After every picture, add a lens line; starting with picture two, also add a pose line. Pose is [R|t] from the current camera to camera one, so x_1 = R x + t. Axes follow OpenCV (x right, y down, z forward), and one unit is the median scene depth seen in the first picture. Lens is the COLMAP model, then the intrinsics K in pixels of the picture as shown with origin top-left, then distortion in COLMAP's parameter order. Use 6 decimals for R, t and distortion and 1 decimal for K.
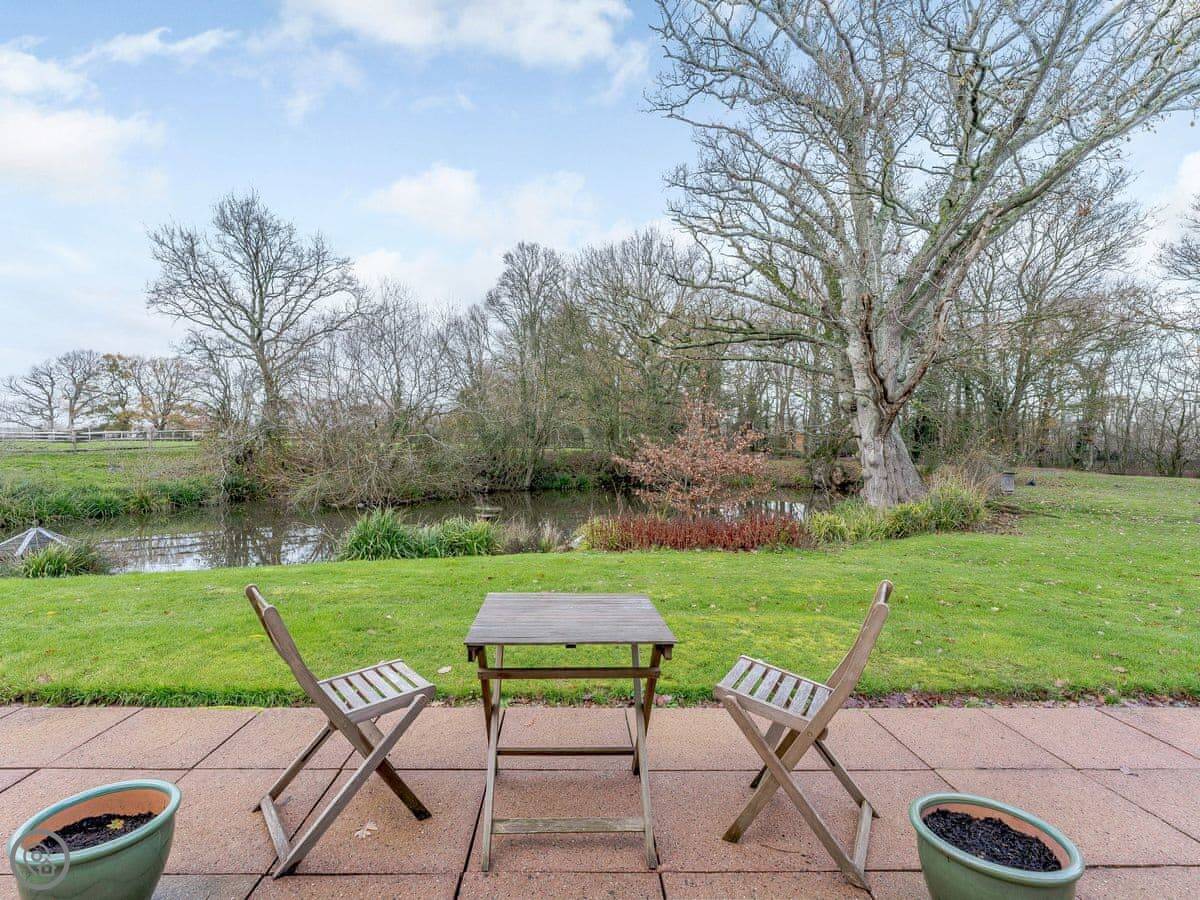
lens RADIAL K [[606.9, 0, 586.9], [0, 606.9, 447.1], [0, 0, 1]] dist [0.001200, 0.000784]
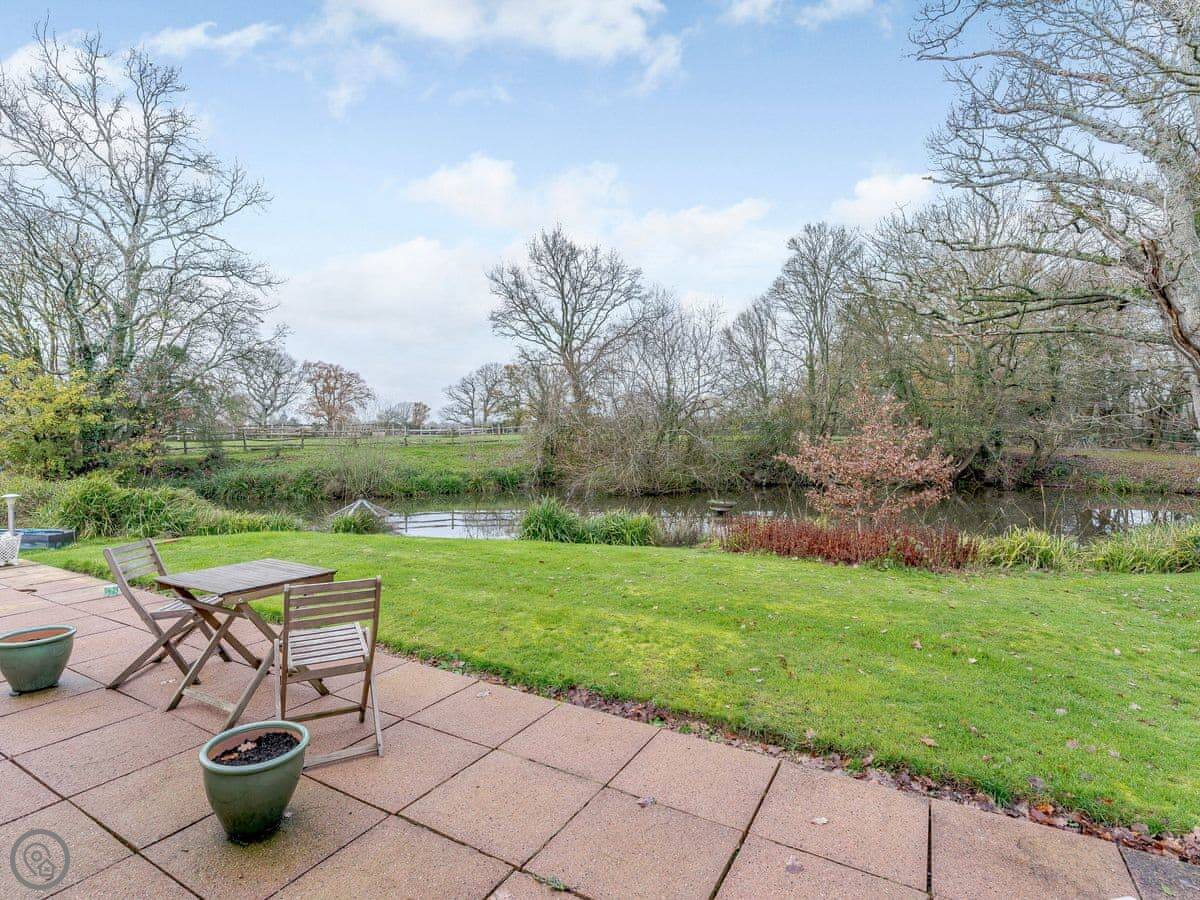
lens RADIAL K [[606.9, 0, 599.3], [0, 606.9, 447.6], [0, 0, 1]] dist [0.001200, 0.000784]
pose [[0.861431, 0.005595, -0.507845, 0.116188], [0.003441, 0.999852, 0.016852, -0.005456], [0.507864, -0.016264, 0.861284, 0.010422]]
